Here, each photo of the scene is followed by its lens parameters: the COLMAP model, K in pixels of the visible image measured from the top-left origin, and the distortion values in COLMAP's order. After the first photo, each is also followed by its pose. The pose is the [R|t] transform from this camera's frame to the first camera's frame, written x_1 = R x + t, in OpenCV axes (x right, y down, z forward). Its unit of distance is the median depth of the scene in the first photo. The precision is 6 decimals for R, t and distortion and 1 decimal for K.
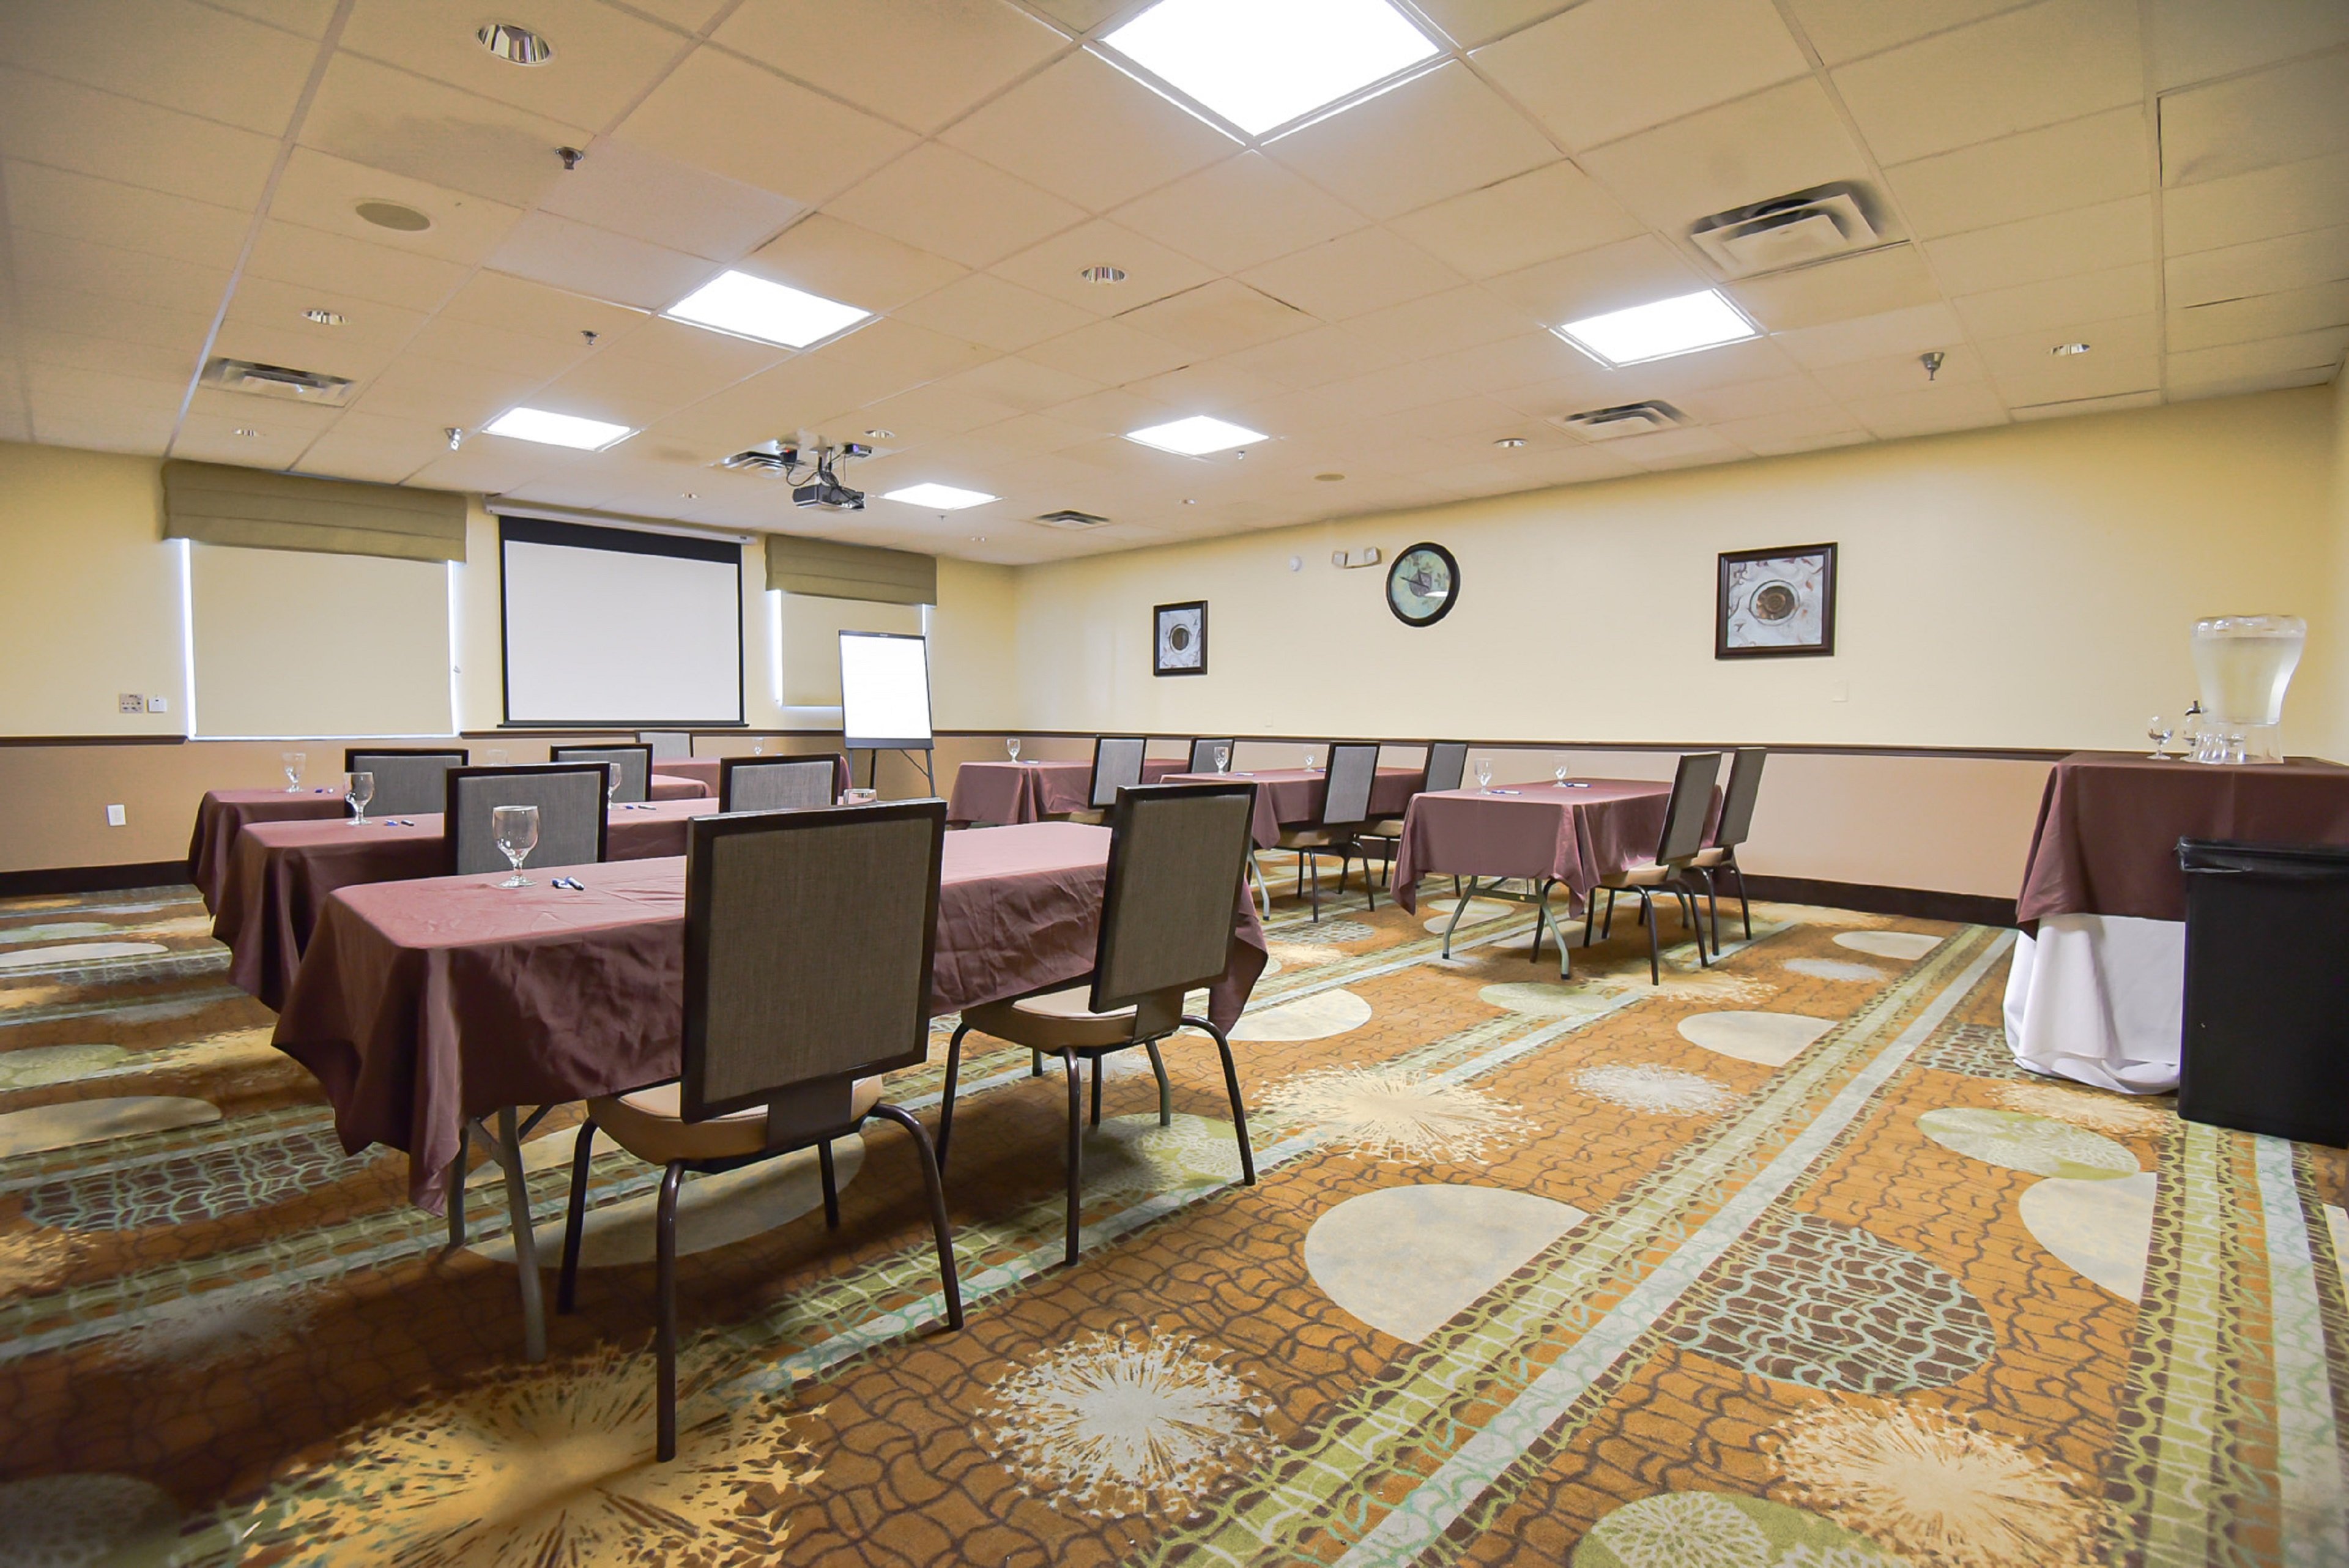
lens RADIAL K [[1082.8, 0, 1174.5], [0, 1082.8, 784.0], [0, 0, 1]] dist [-0.001425, -0.027451]
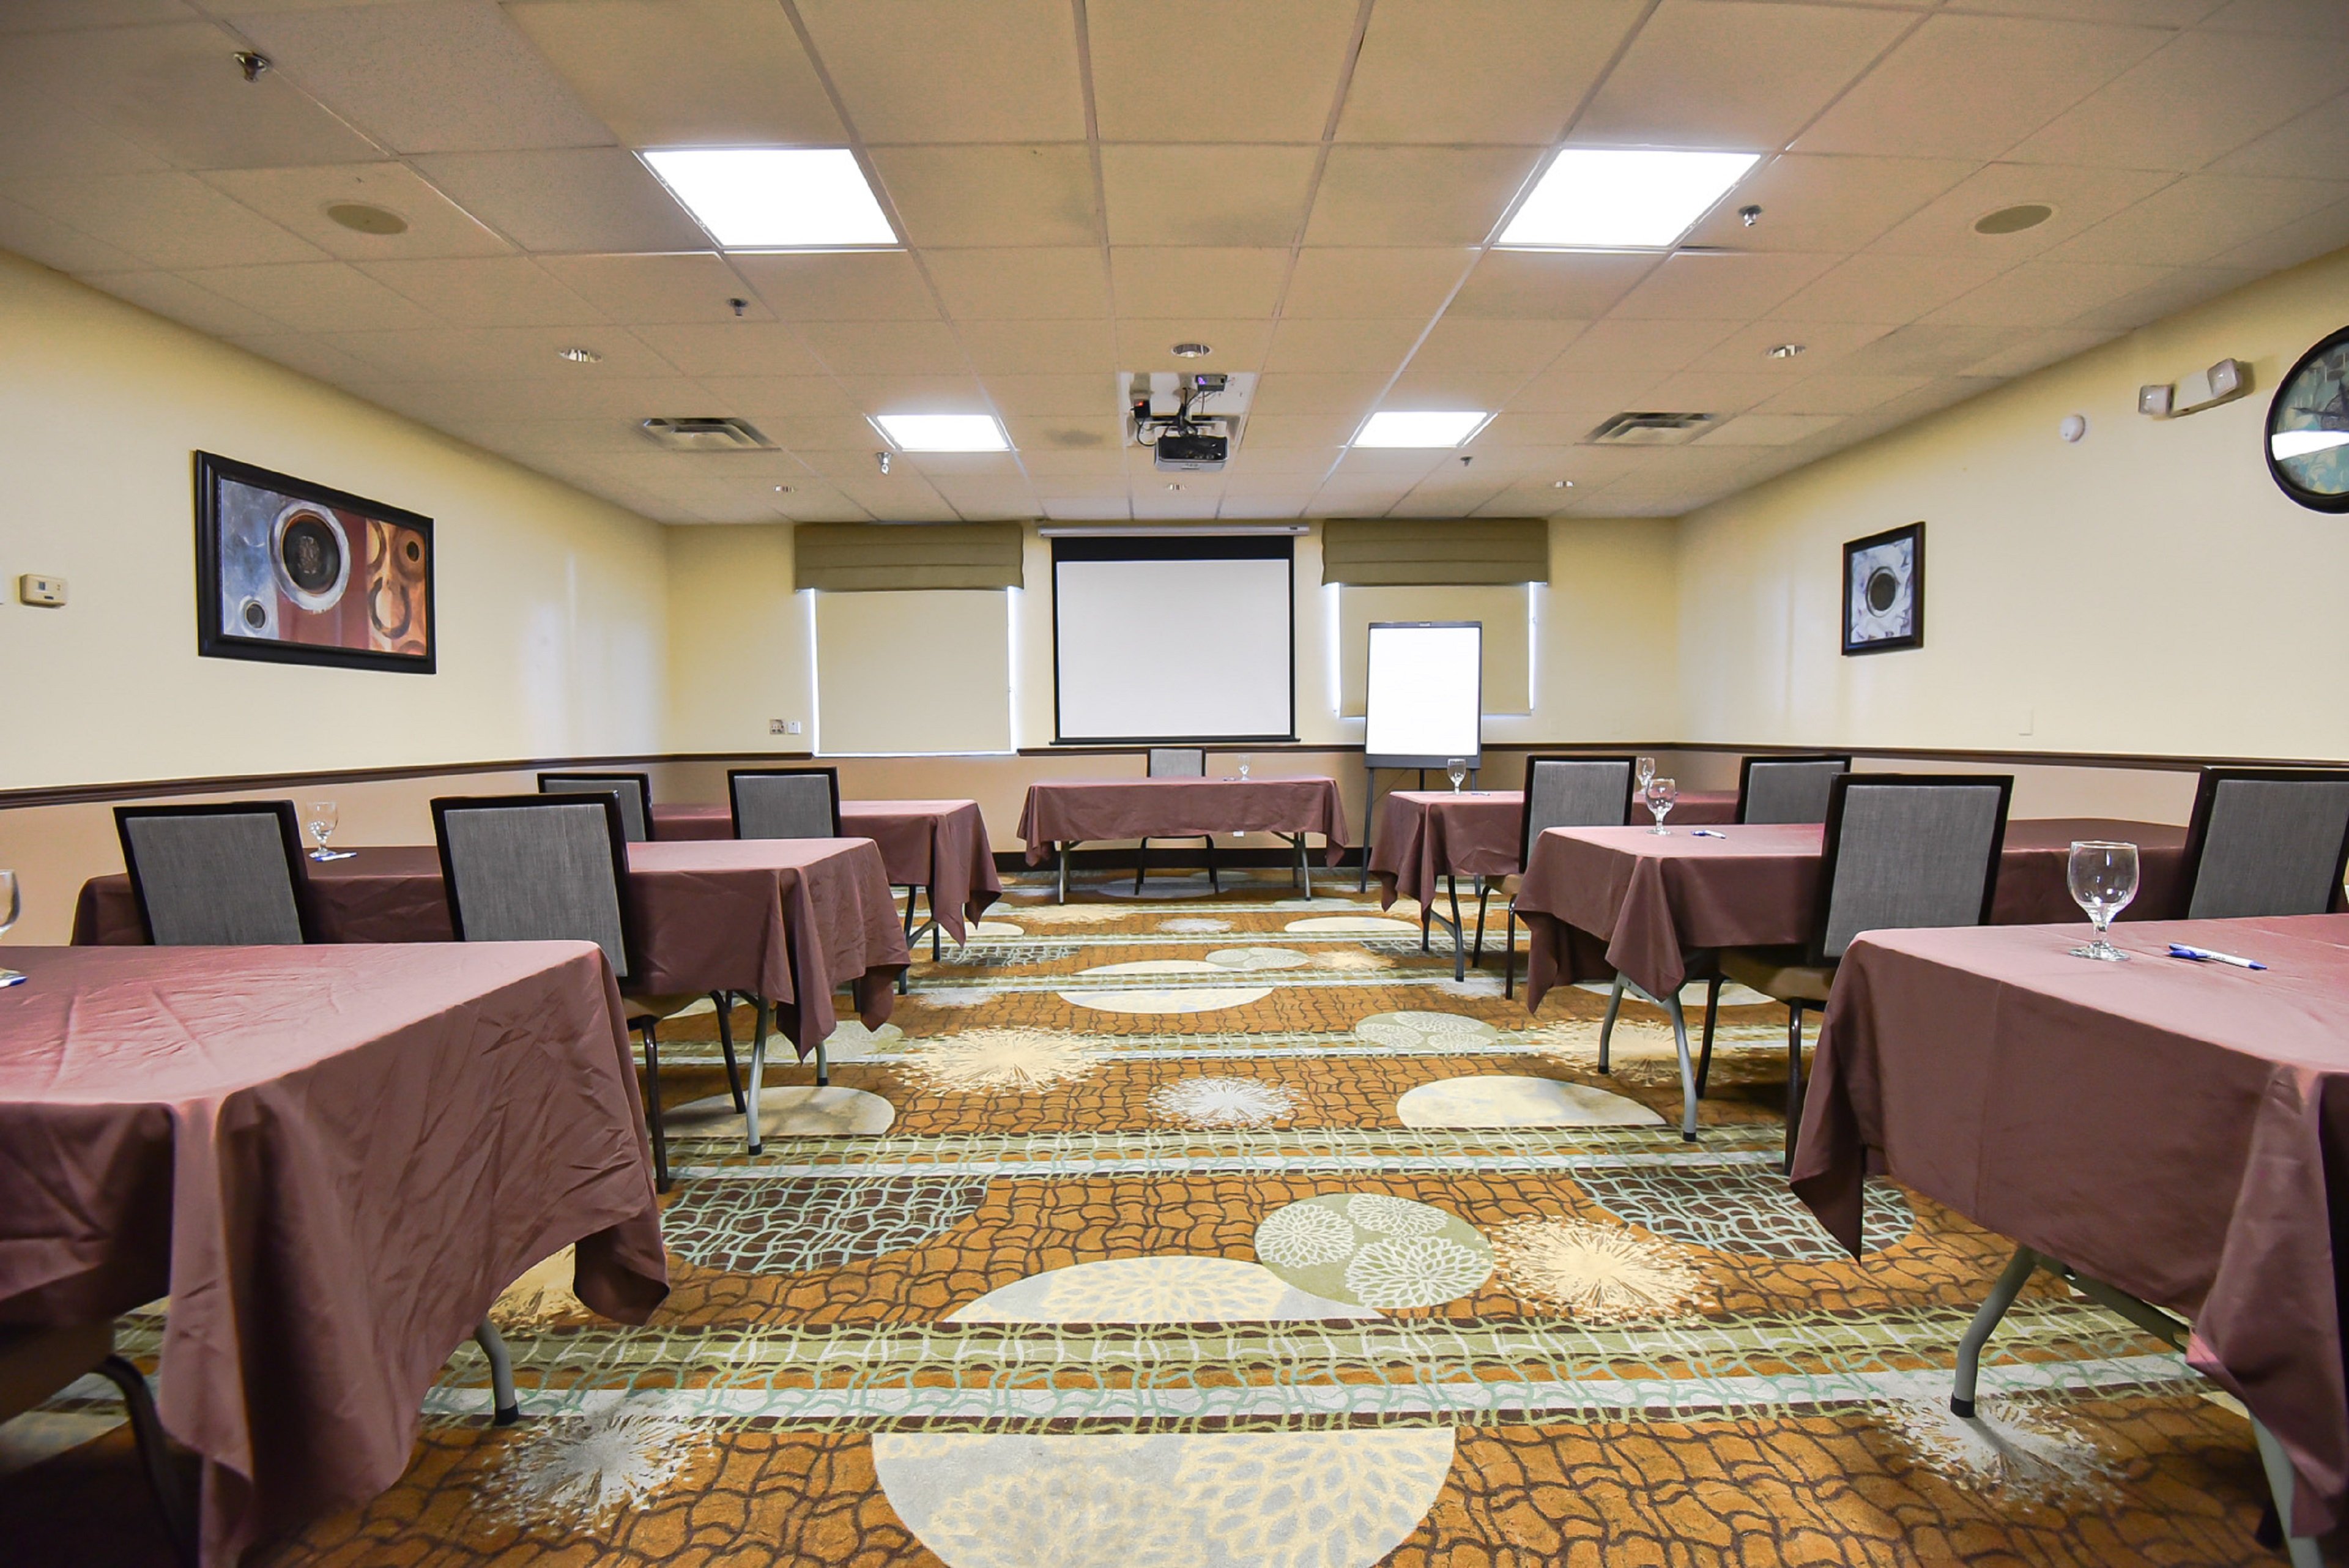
lens RADIAL K [[1082.8, 0, 1174.5], [0, 1082.8, 784.0], [0, 0, 1]] dist [-0.001425, -0.027451]
pose [[0.703906, 0.020541, -0.709996, 0.181552], [-0.027193, 0.999628, 0.001960, -0.019355], [0.709772, 0.017927, 0.704203, 0.342555]]
